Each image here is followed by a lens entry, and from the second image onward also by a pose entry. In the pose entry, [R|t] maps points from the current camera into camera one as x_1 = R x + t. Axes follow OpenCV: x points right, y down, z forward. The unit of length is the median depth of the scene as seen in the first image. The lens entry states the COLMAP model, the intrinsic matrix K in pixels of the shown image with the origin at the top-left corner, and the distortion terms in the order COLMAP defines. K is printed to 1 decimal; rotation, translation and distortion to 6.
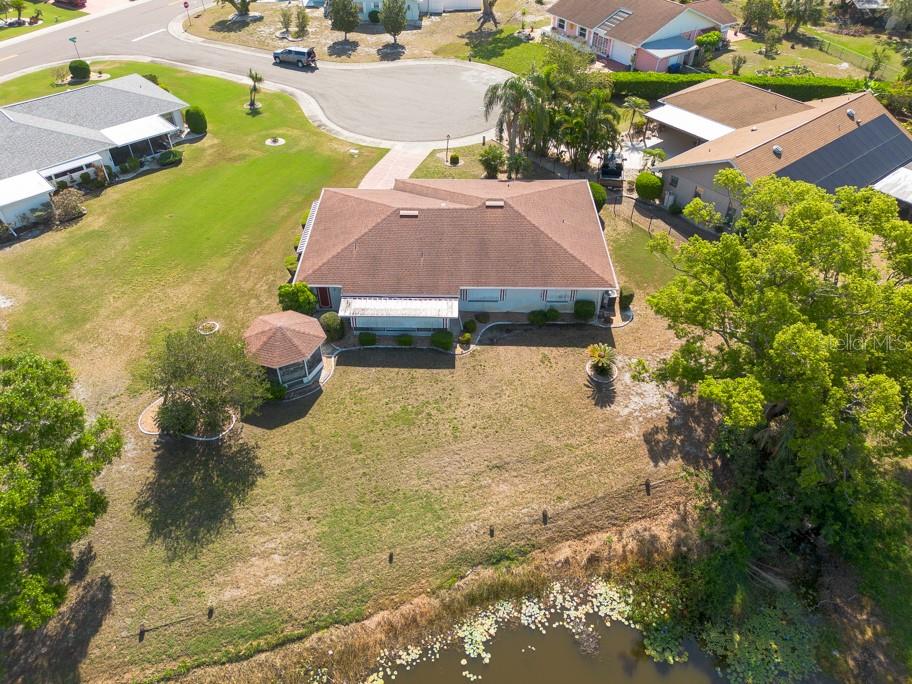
lens RADIAL K [[642.2, 0, 456.0], [0, 642.2, 342.0], [0, 0, 1]] dist [0.038753, -0.041765]
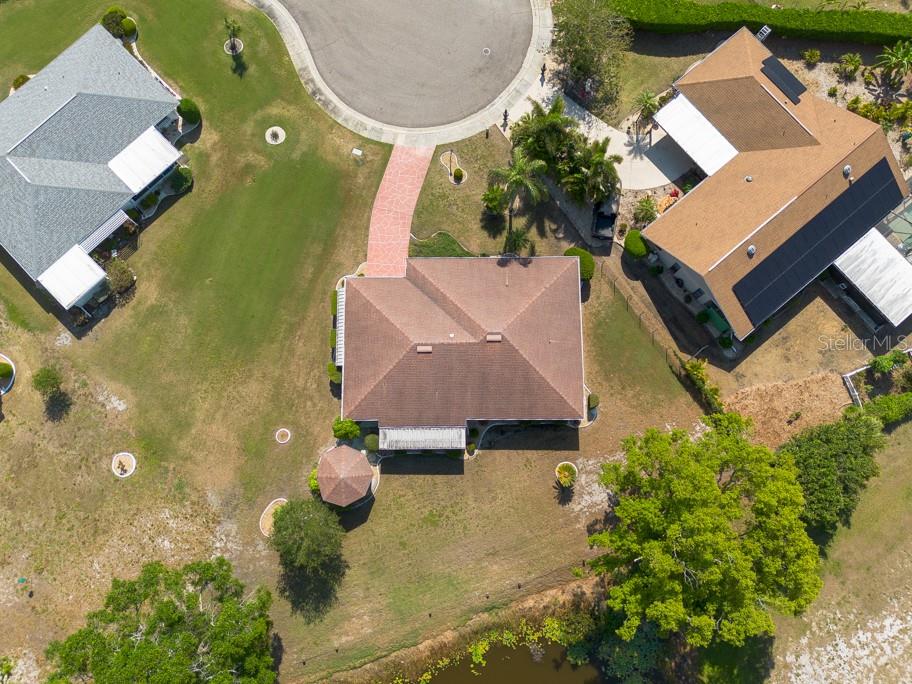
lens RADIAL K [[662.5, 0, 456.0], [0, 662.5, 342.0], [0, 0, 1]] dist [0.034475, -0.041251]
pose [[0.999784, -0.016884, -0.012083, 0.004116], [0.020753, 0.795338, 0.605811, -1.263266], [-0.000618, -0.605931, 0.795517, 0.002647]]
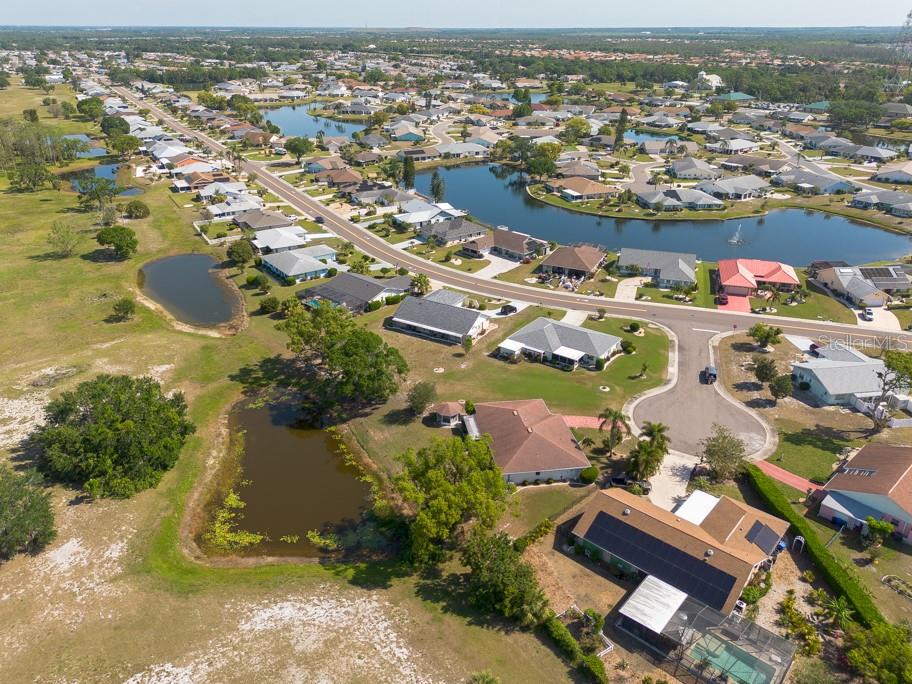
lens RADIAL K [[662.5, 0, 456.0], [0, 662.5, 342.0], [0, 0, 1]] dist [0.034475, -0.041251]
pose [[0.176302, 0.420656, -0.889925, 2.636204], [-0.670162, 0.713489, 0.204492, -0.991071], [0.720972, 0.560341, 0.407697, -0.467367]]
